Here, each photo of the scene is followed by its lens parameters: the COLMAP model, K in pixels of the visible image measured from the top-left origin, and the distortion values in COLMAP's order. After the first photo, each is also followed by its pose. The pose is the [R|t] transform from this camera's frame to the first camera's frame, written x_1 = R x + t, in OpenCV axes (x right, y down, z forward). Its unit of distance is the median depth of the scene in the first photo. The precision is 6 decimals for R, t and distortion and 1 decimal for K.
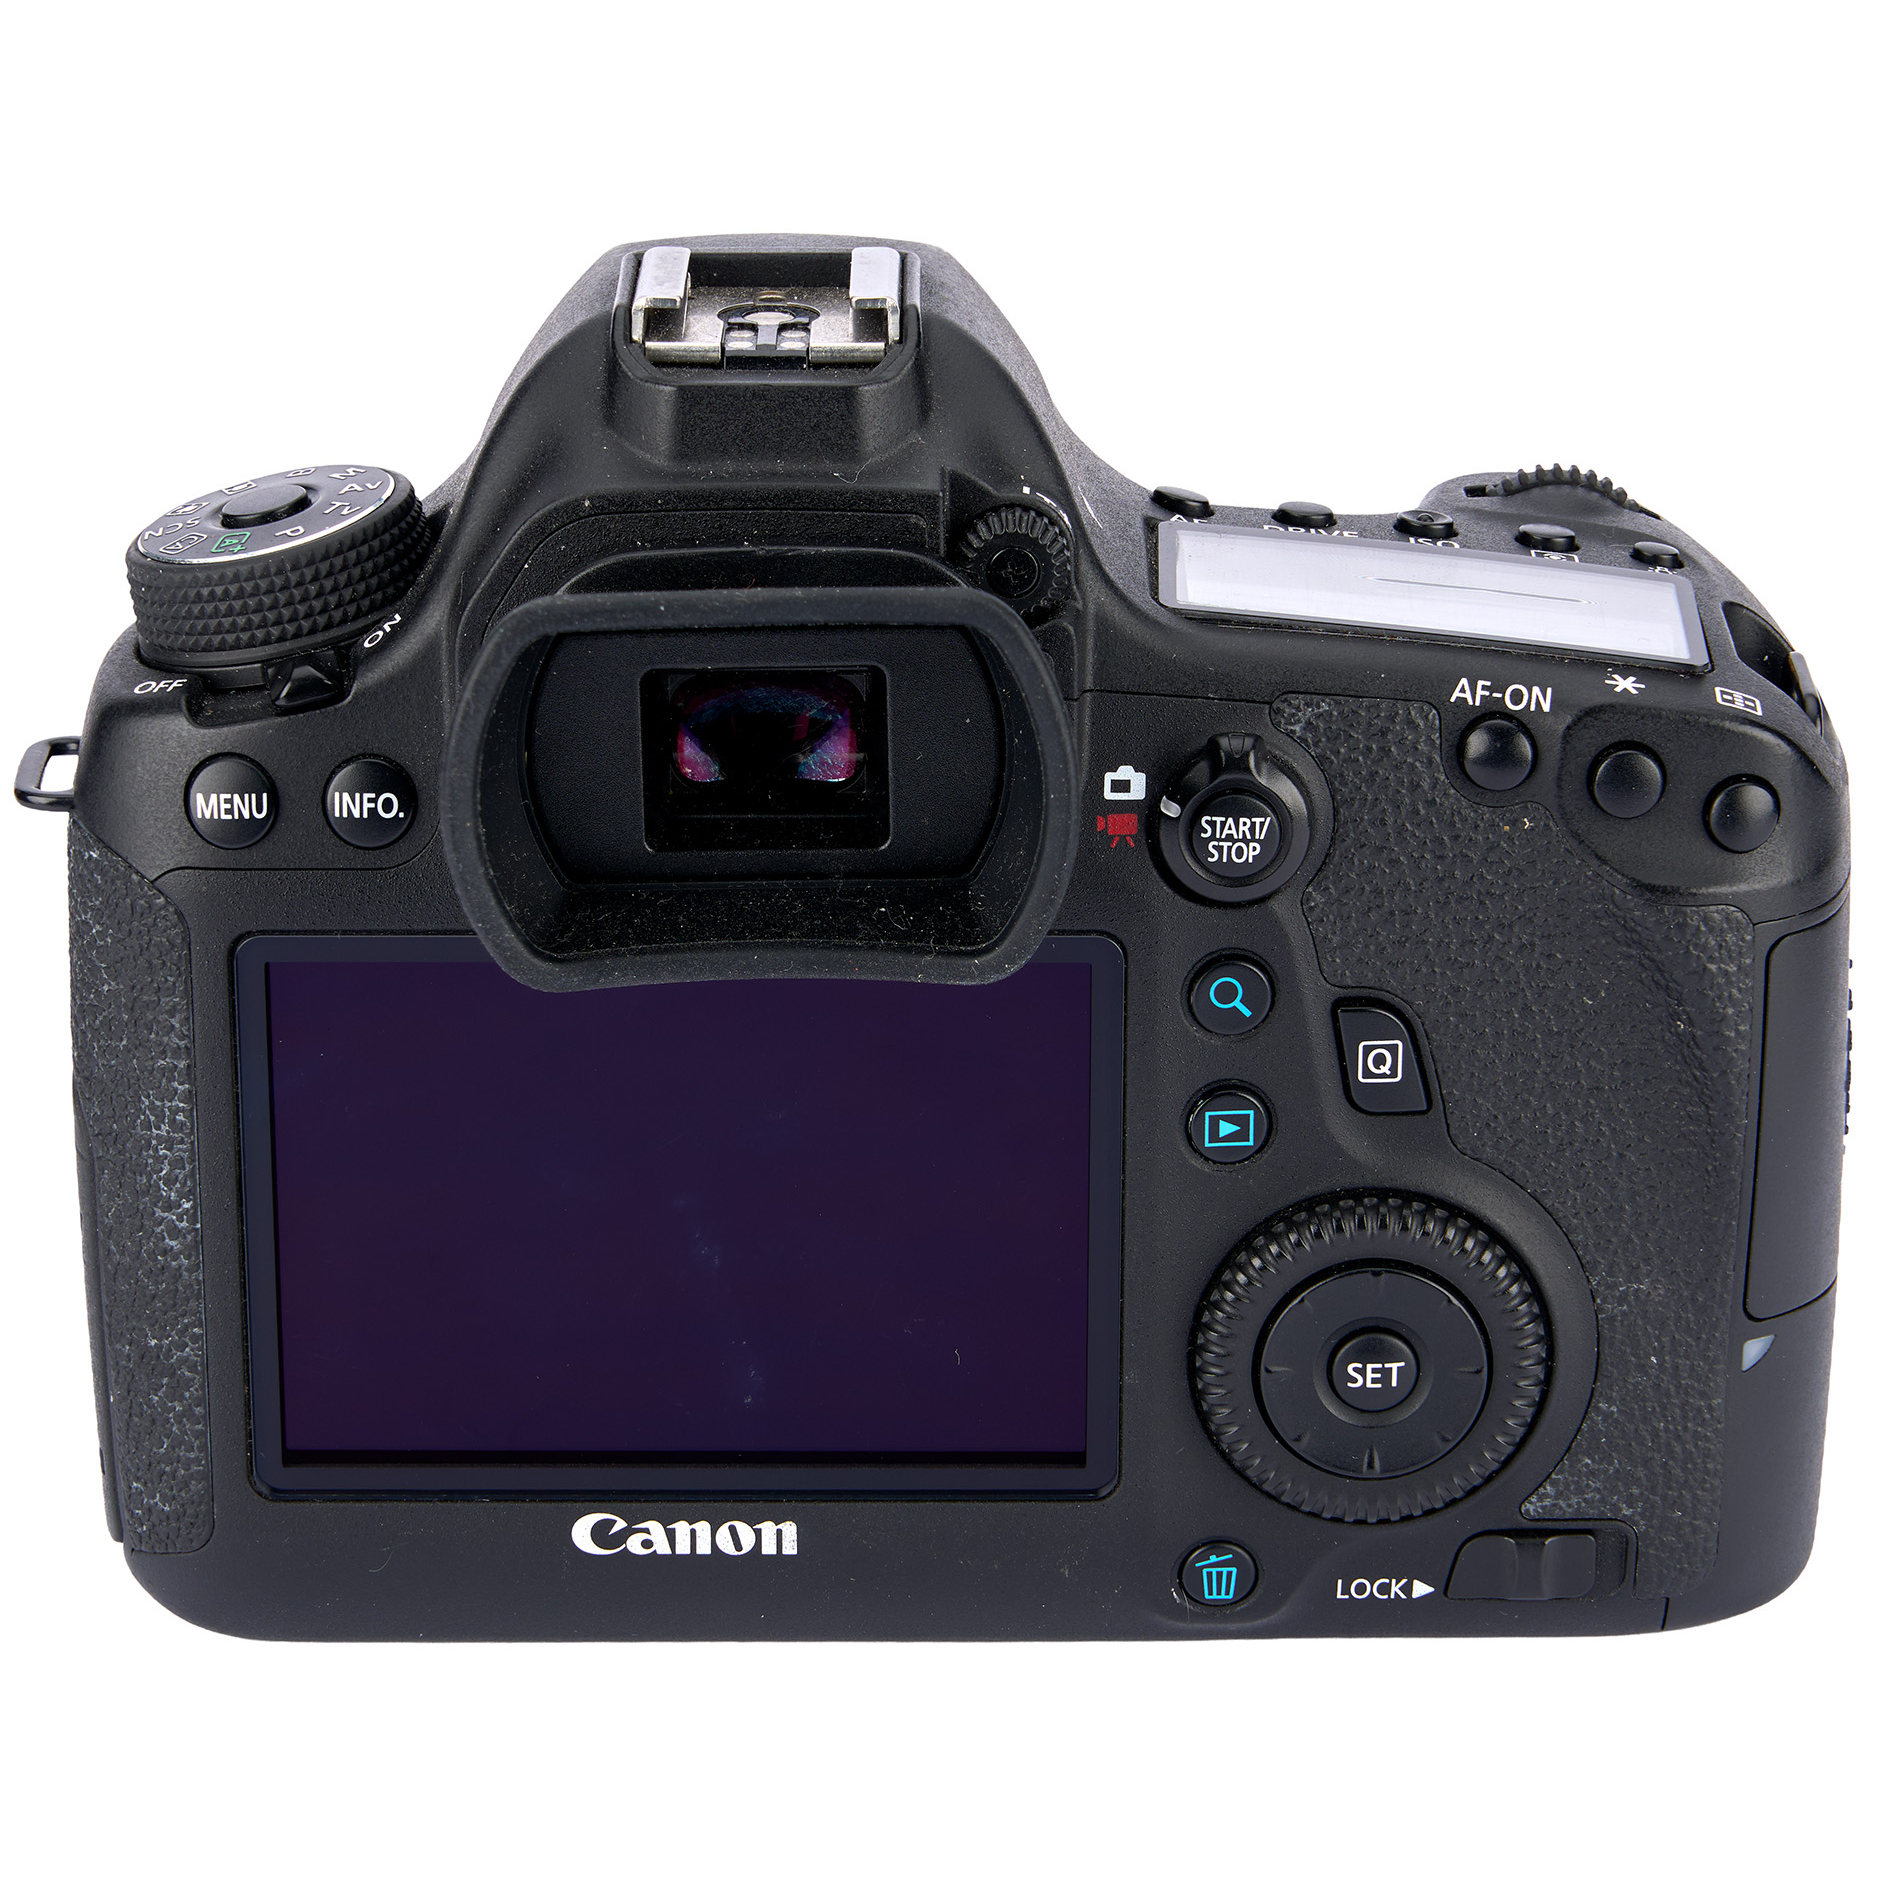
lens RADIAL K [[6641.7, 0, 942.5], [0, 6641.7, 942.5], [0, 0, 1]] dist [-0.083593, -0.257099]
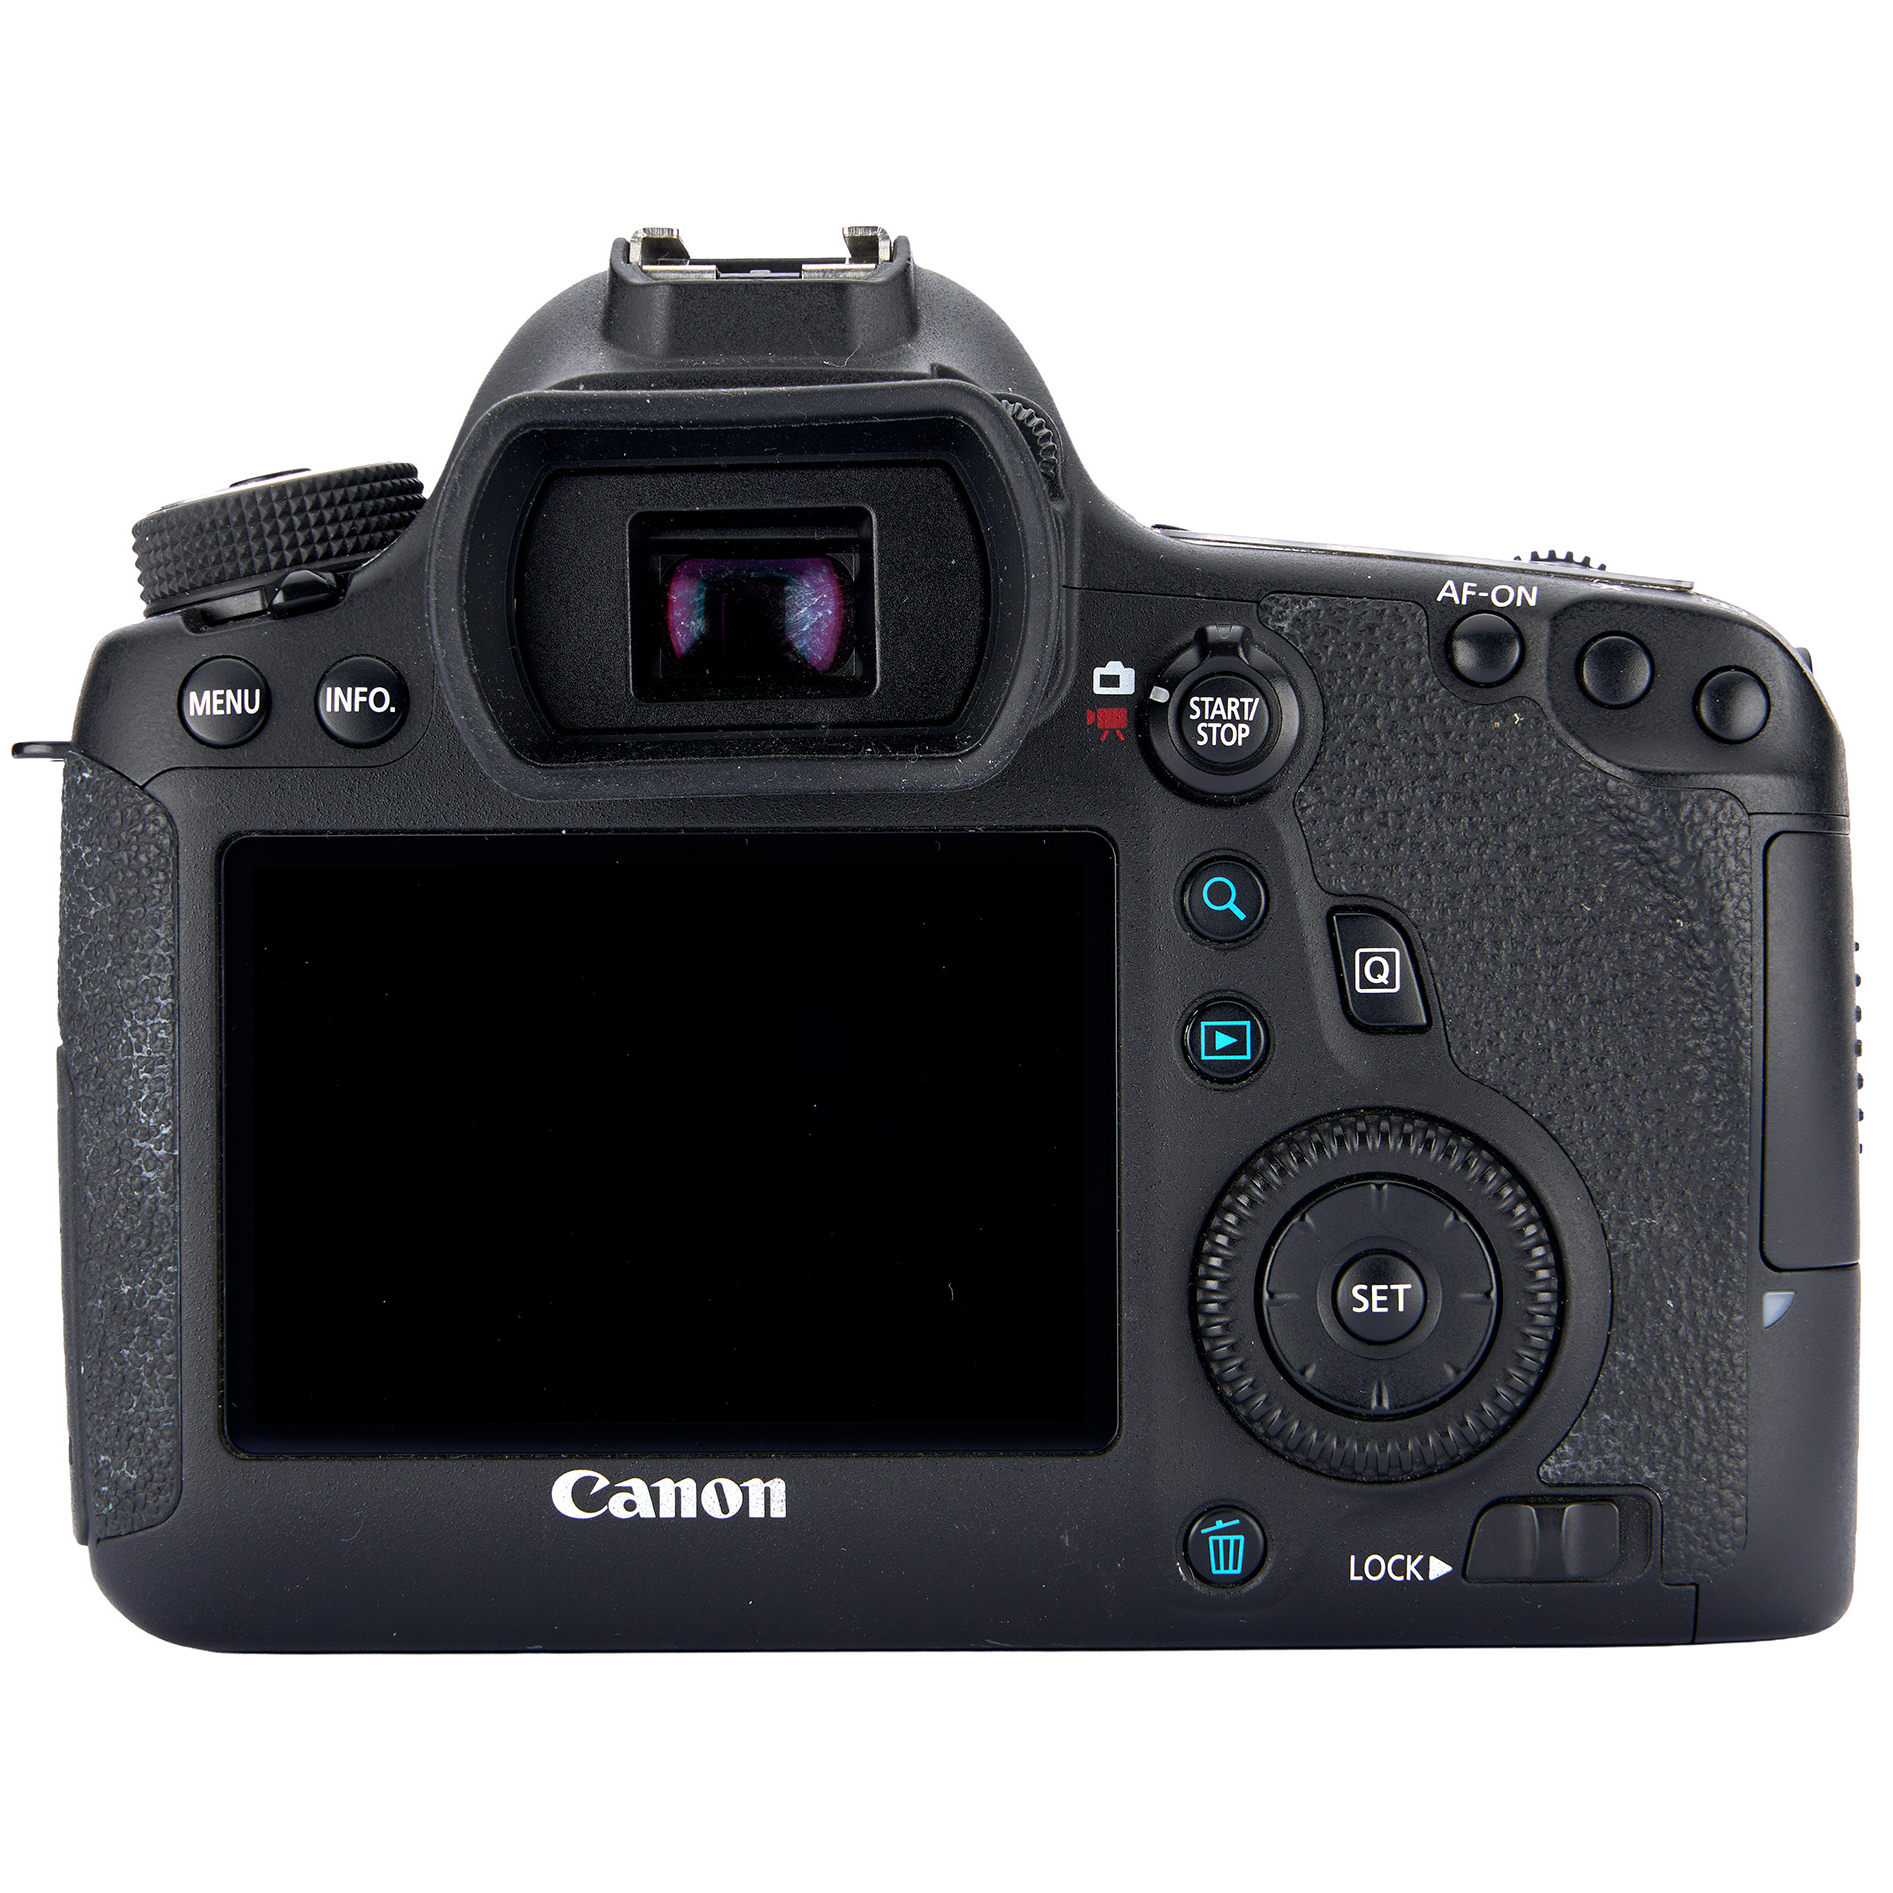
lens RADIAL K [[6669.8, 0, 946.5], [0, 6669.8, 946.5], [0, 0, 1]] dist [-0.083593, -0.257099]
pose [[0.999771, -0.006649, -0.020346, 0.022050], [-0.000793, 0.938381, -0.345602, 0.356314], [0.021390, 0.345539, 0.938161, 0.067806]]
